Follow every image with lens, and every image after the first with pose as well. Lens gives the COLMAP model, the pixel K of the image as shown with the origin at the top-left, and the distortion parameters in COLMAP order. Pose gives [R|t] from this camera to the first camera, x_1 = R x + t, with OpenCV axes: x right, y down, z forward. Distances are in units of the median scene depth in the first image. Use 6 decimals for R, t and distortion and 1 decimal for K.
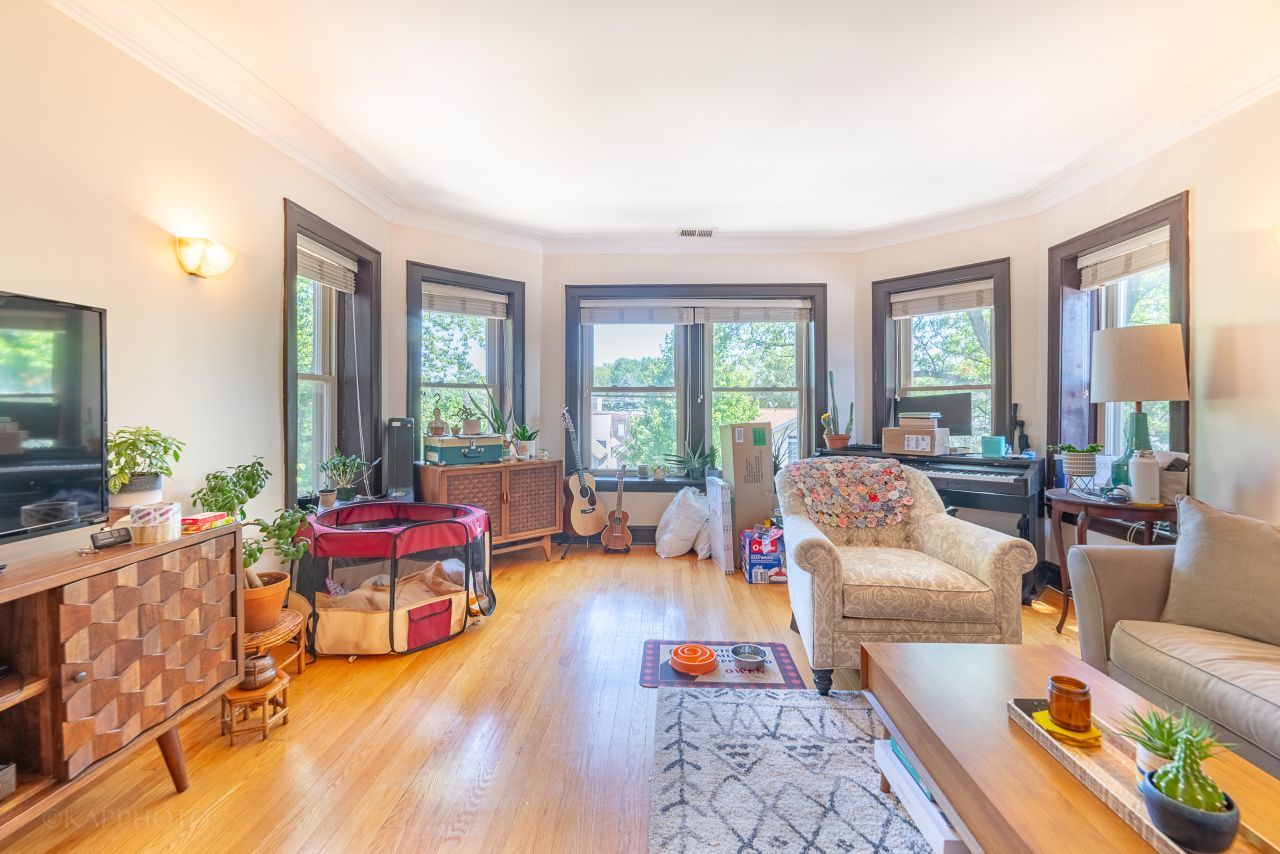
lens RADIAL K [[535.7, 0, 642.1], [0, 535.7, 415.5], [0, 0, 1]] dist [0.001061, 0.000279]
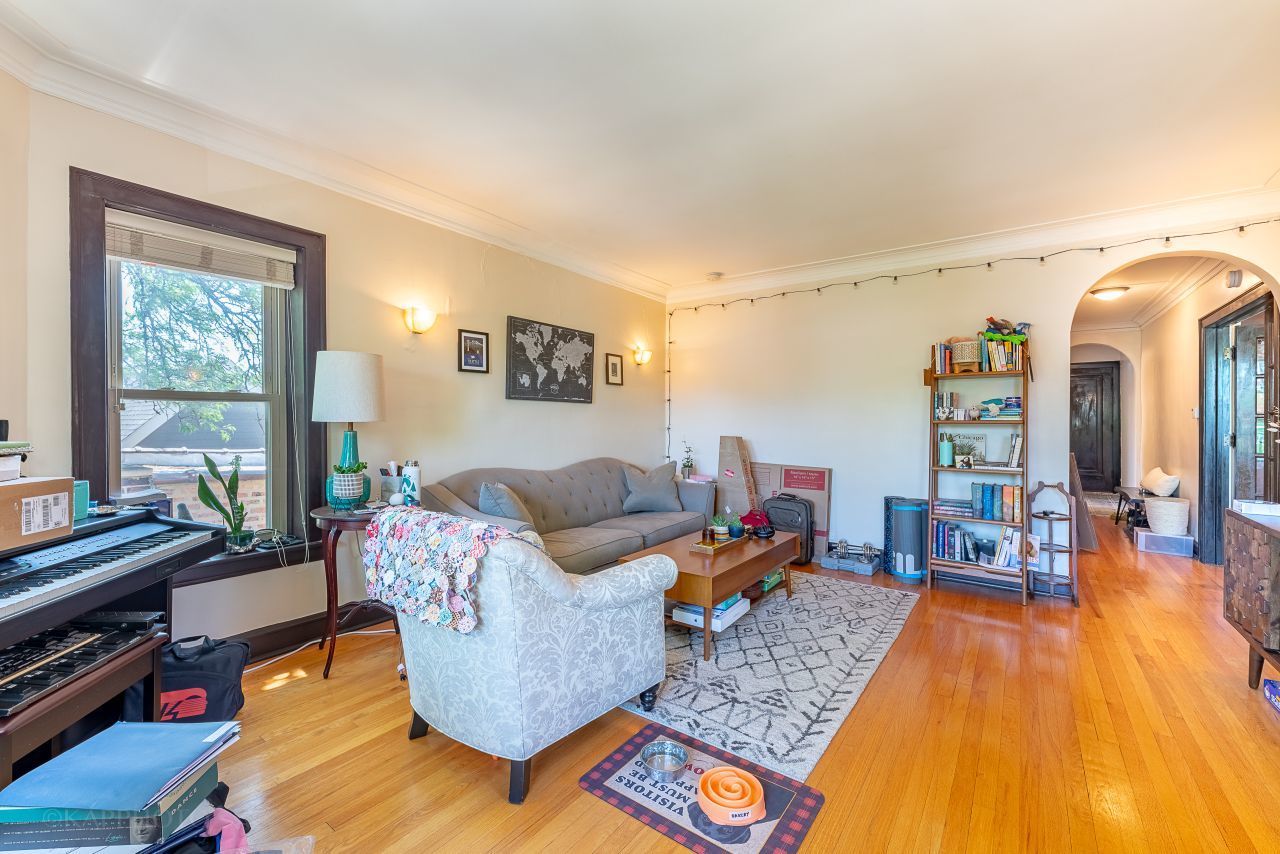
lens RADIAL K [[535.7, 0, 644.2], [0, 535.7, 423.8], [0, 0, 1]] dist [0.001061, 0.000279]
pose [[-0.841116, -0.007724, 0.540800, -0.236387], [0.001804, 0.999852, 0.017086, -0.050723], [-0.540852, 0.015347, -0.840977, 2.133349]]
